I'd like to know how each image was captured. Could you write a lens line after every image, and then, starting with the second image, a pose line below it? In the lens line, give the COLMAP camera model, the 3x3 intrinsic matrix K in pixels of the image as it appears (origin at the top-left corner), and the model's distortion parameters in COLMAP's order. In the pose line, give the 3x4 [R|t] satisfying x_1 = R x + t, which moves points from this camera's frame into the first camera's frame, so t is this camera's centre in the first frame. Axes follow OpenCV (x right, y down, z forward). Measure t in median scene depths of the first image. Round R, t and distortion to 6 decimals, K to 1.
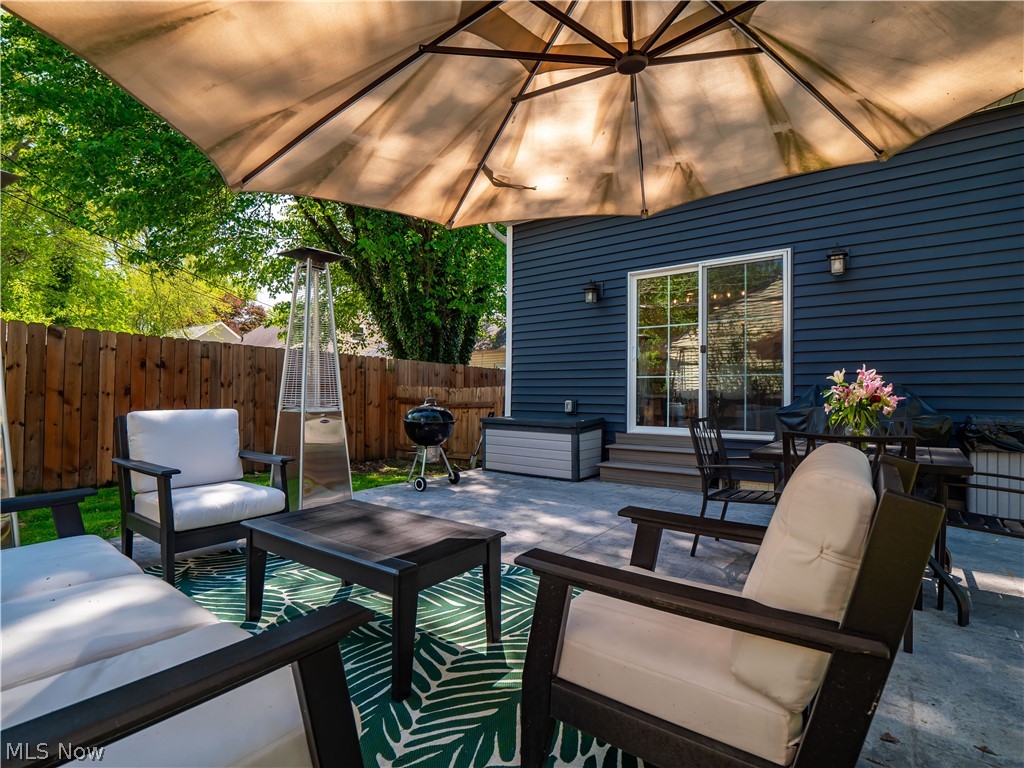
lens RADIAL K [[510.1, 0, 512.0], [0, 510.1, 384.0], [0, 0, 1]] dist [-0.000380, -0.000262]
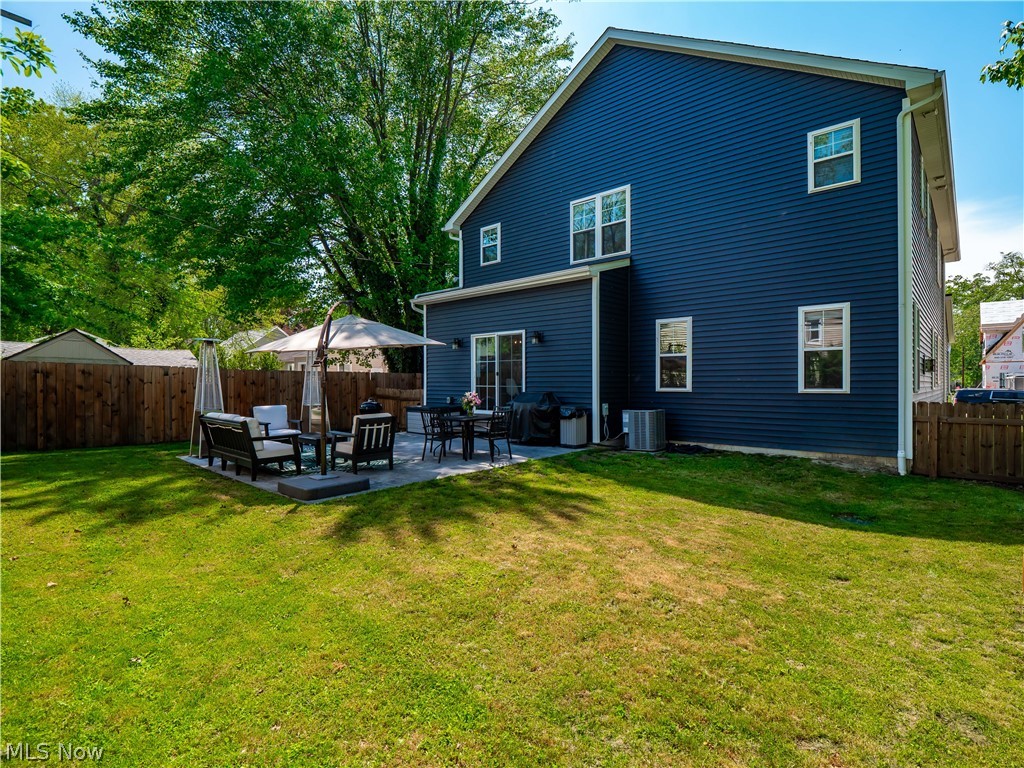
lens RADIAL K [[510.1, 0, 512.0], [0, 510.1, 384.0], [0, 0, 1]] dist [-0.000380, -0.000262]
pose [[0.996150, -0.010560, -0.087022, 0.587107], [0.013016, 0.999531, 0.027703, -0.079501], [0.086688, -0.028729, 0.995821, -1.049019]]
